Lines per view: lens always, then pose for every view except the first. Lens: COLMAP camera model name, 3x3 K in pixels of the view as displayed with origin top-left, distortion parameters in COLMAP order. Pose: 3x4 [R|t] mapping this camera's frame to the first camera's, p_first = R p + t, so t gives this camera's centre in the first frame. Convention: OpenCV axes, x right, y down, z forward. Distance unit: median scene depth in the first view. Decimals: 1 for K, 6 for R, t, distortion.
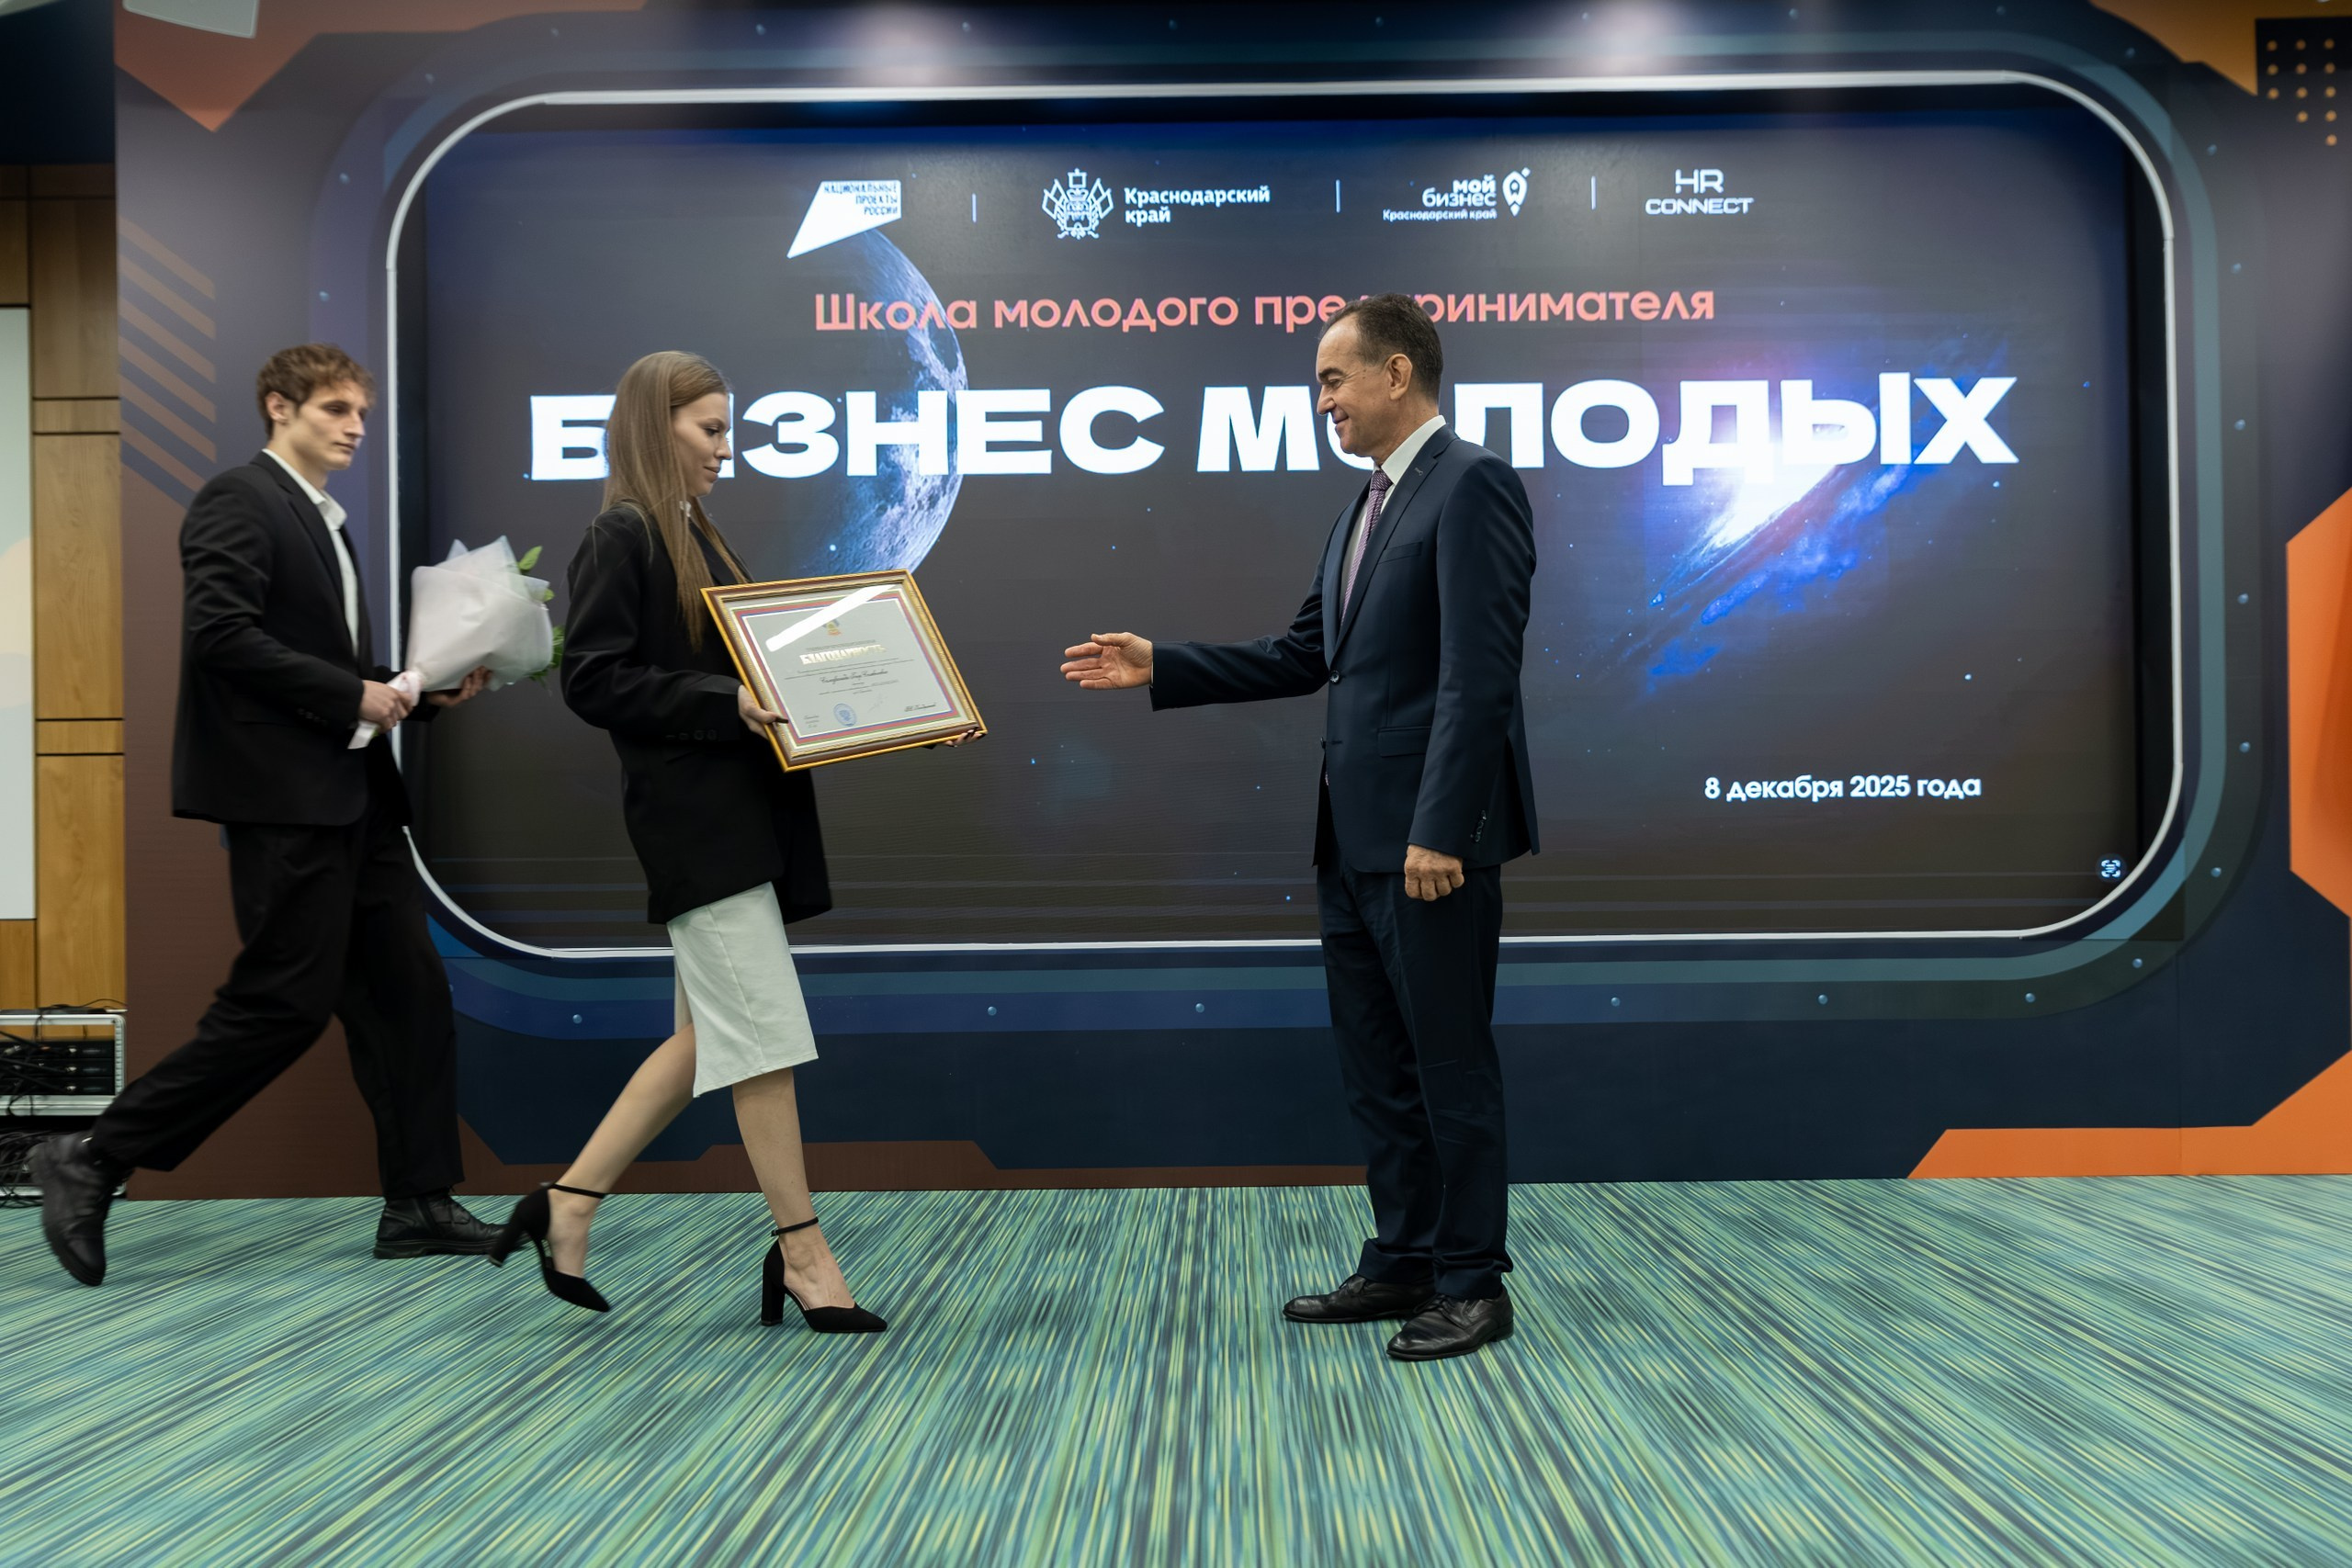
lens RADIAL K [[2143.1, 0, 1148.2], [0, 2143.1, 840.2], [0, 0, 1]] dist [0.000951, 0.002251]
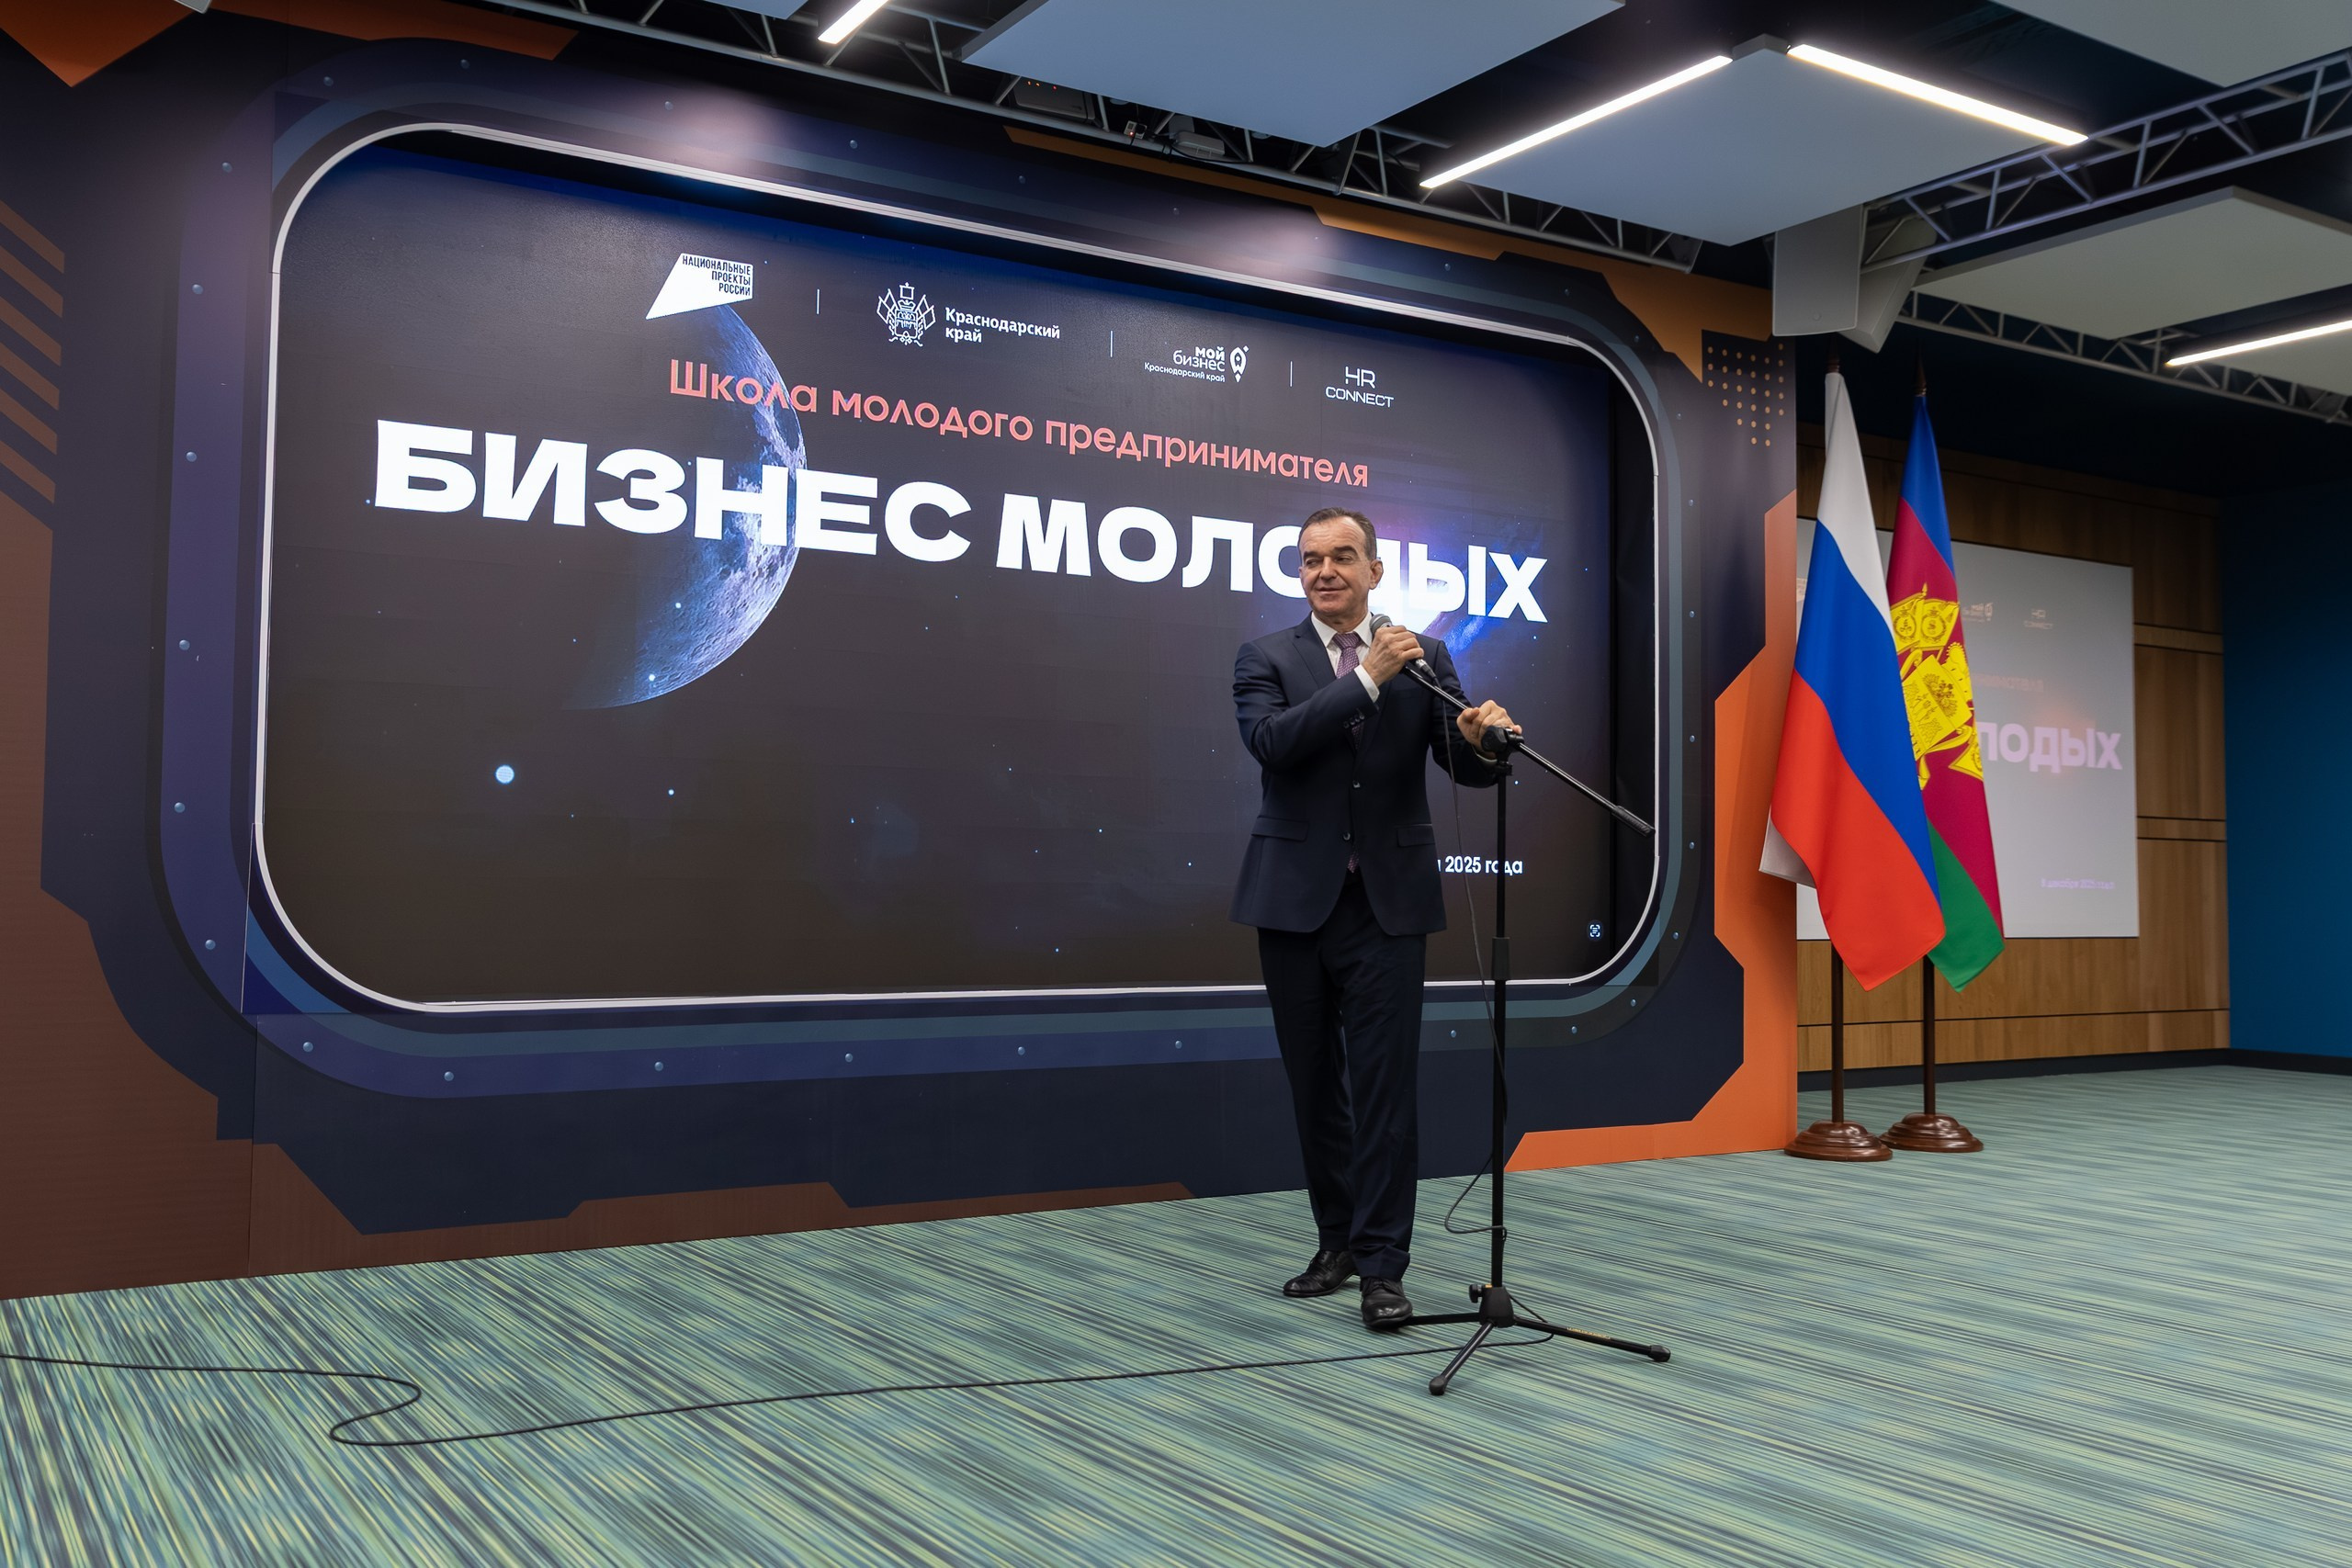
lens RADIAL K [[2128.2, 0, 1117.8], [0, 2128.2, 742.7], [0, 0, 1]] dist [-0.033074, 0.017341]
pose [[0.848622, 0.055792, 0.526050, -0.501522], [-0.027792, 0.997752, -0.060986, -0.014888], [-0.528269, 0.037134, 0.848264, 0.029858]]
